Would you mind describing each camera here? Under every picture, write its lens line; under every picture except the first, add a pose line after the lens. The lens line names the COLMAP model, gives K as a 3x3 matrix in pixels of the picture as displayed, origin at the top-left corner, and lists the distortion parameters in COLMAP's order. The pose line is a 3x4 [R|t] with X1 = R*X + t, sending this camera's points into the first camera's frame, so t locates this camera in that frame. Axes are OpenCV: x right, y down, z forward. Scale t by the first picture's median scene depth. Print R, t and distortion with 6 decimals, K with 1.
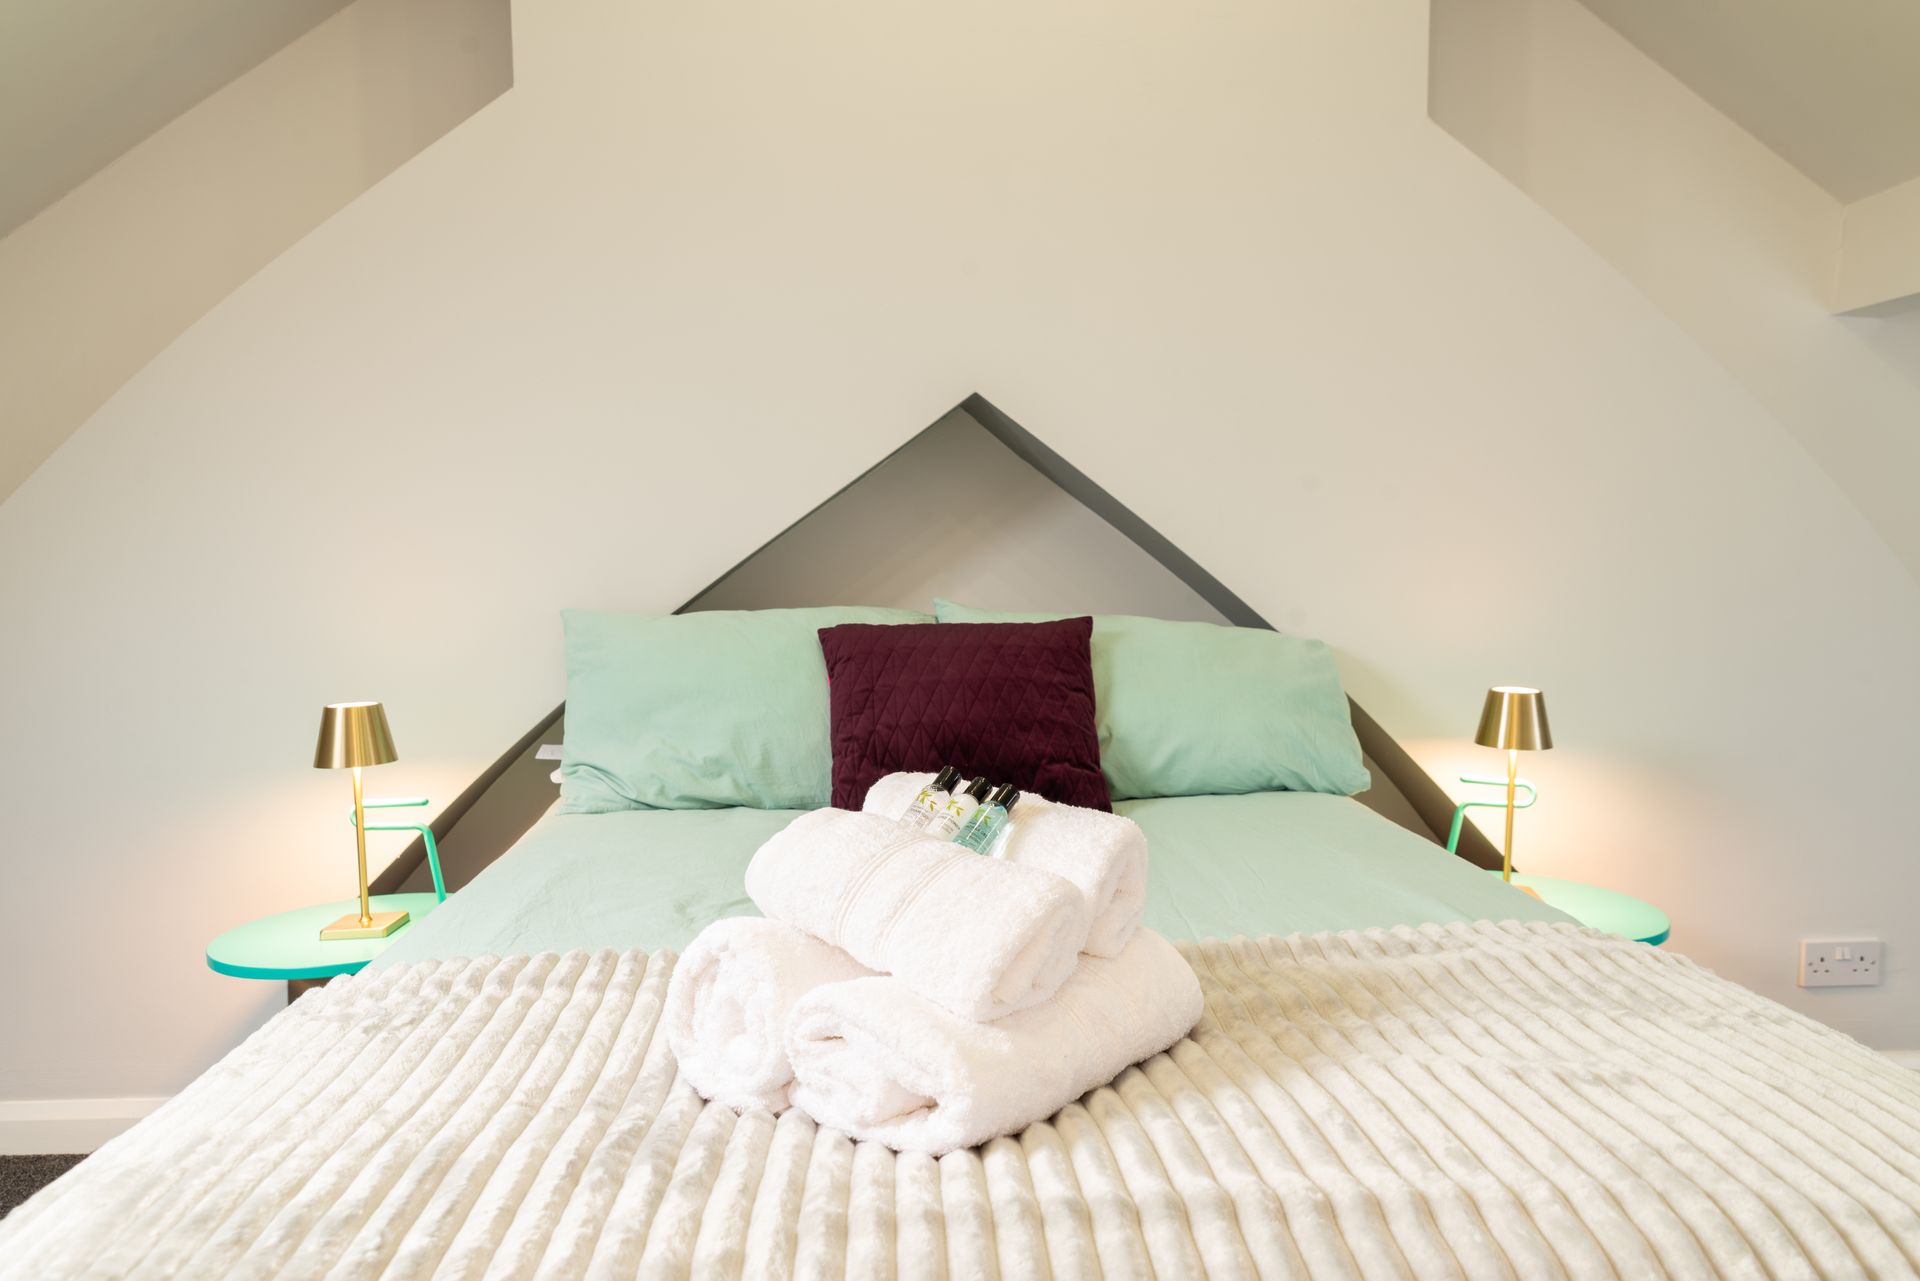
lens RADIAL K [[1244.8, 0, 960.0], [0, 1244.8, 640.5], [0, 0, 1]] dist [-0.002678, -0.000553]
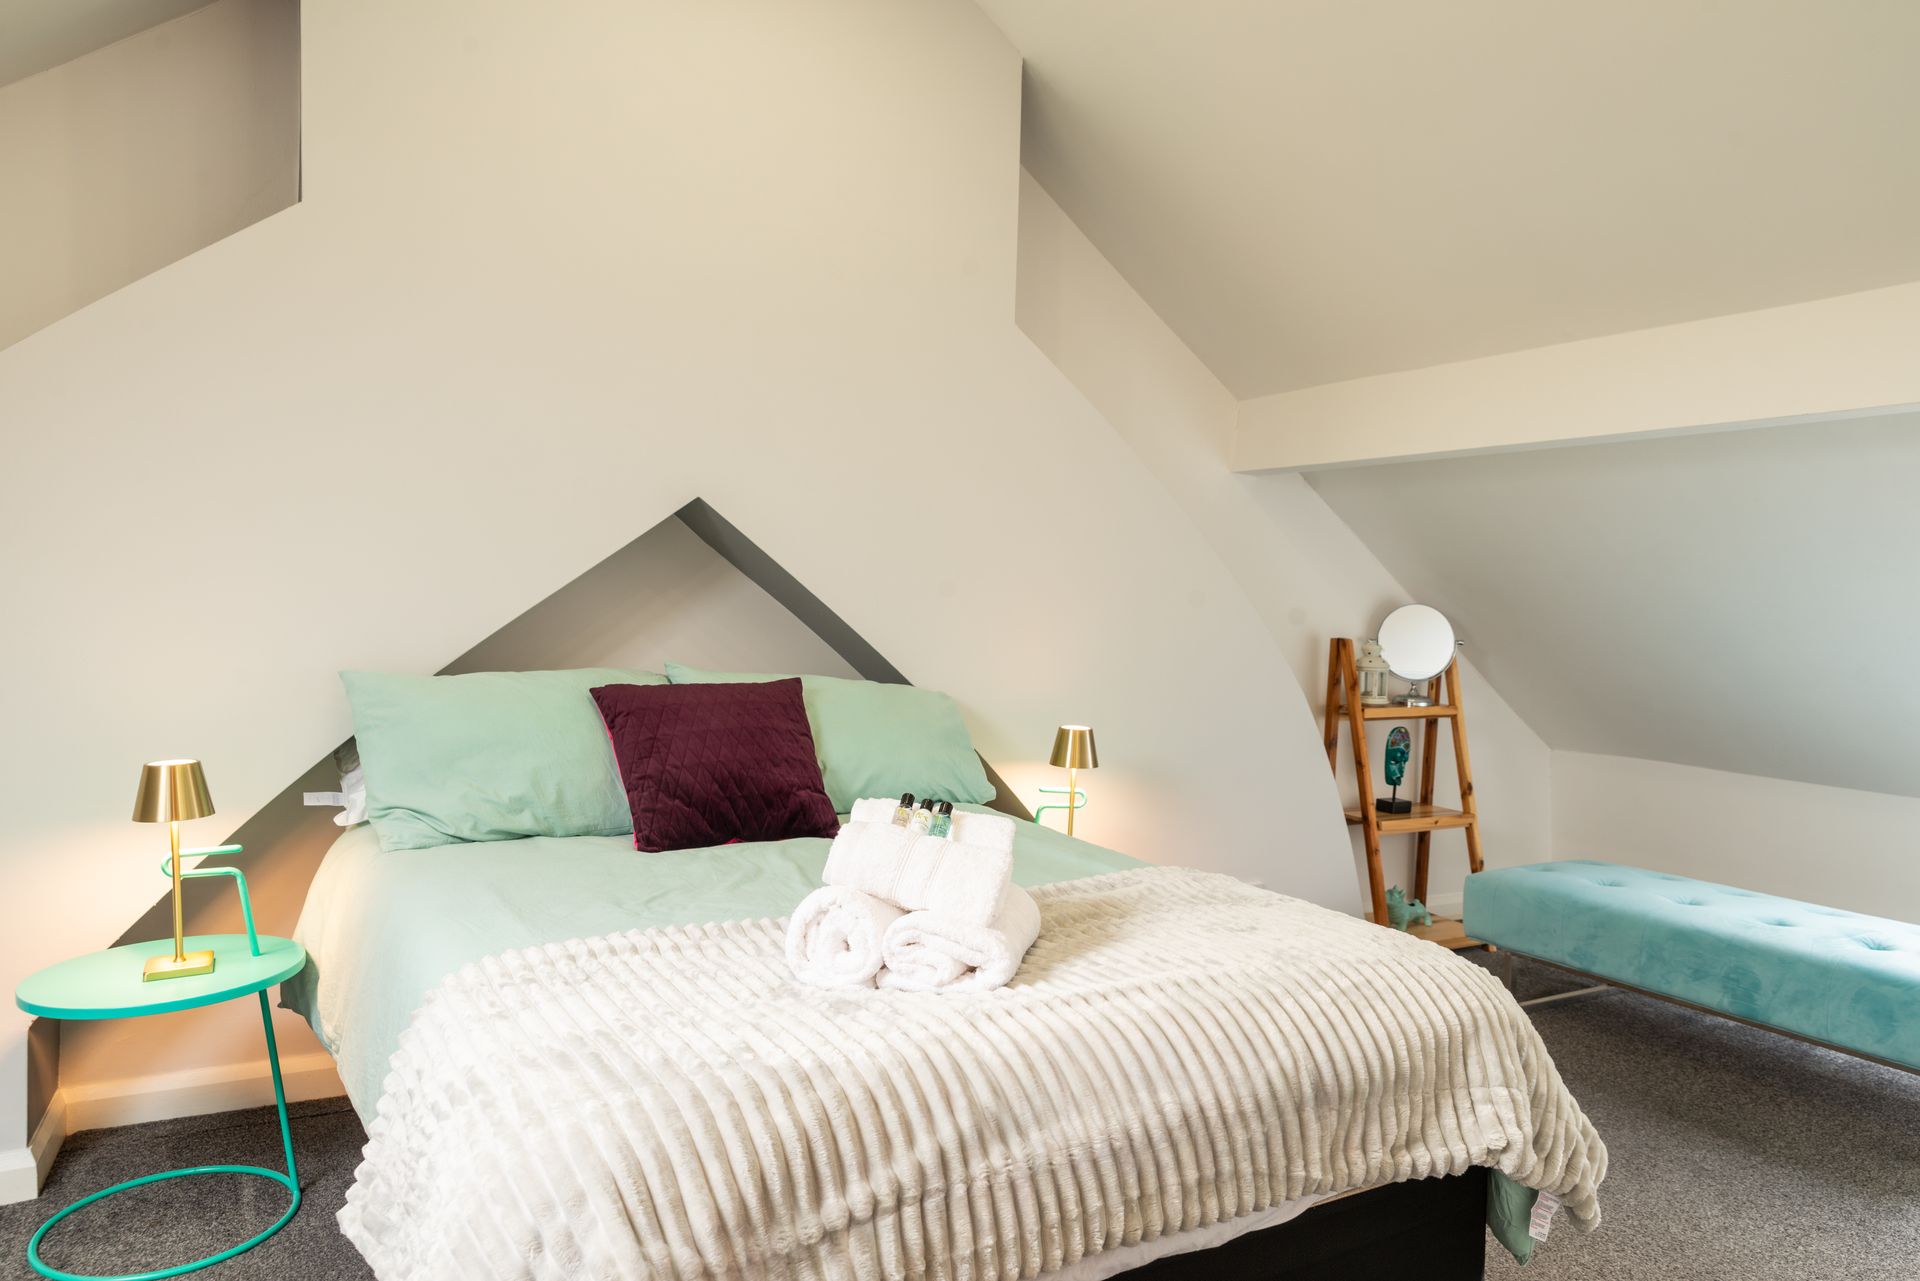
lens RADIAL K [[1244.8, 0, 960.0], [0, 1244.8, 640.5], [0, 0, 1]] dist [-0.002678, -0.000553]
pose [[0.896861, 0.012662, 0.442132, -0.344505], [-0.005113, 0.999820, -0.018261, -0.037458], [-0.442284, 0.014117, 0.896764, -0.273375]]
